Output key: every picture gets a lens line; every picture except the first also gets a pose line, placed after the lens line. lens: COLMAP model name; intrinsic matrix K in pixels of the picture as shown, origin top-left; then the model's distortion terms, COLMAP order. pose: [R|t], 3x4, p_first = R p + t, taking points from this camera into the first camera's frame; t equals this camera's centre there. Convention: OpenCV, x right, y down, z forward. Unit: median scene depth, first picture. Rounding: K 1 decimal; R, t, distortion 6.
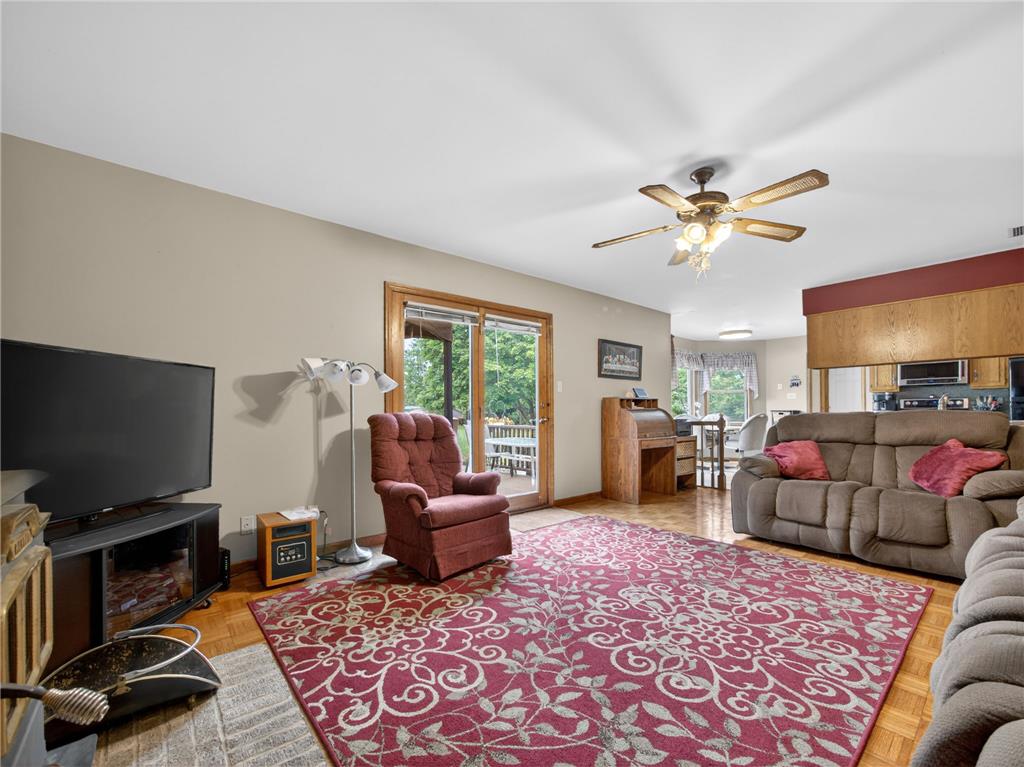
lens RADIAL K [[420.3, 0, 512.9], [0, 420.3, 388.8], [0, 0, 1]] dist [0.002255, 0.000346]
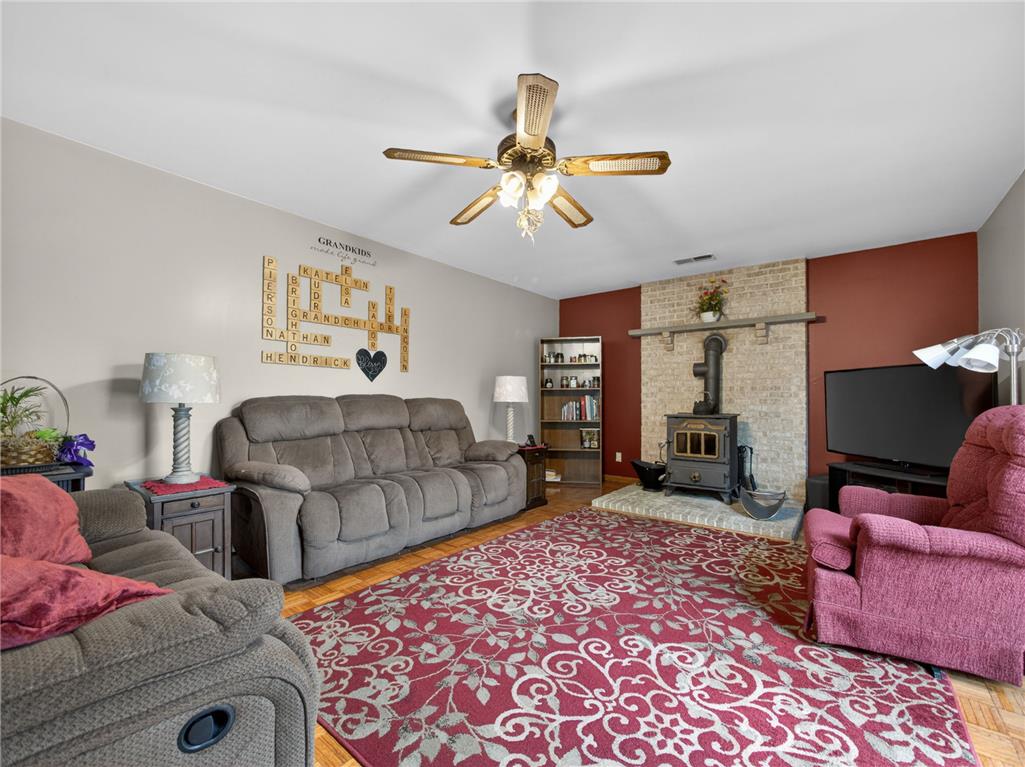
lens RADIAL K [[420.7, 0, 513.4], [0, 420.7, 388.8], [0, 0, 1]] dist [0.002255, 0.000346]
pose [[-0.983575, -0.004300, -0.180446, 0.724954], [0.010831, 0.996509, -0.082781, 0.110679], [0.180172, -0.083376, -0.980095, 2.124382]]
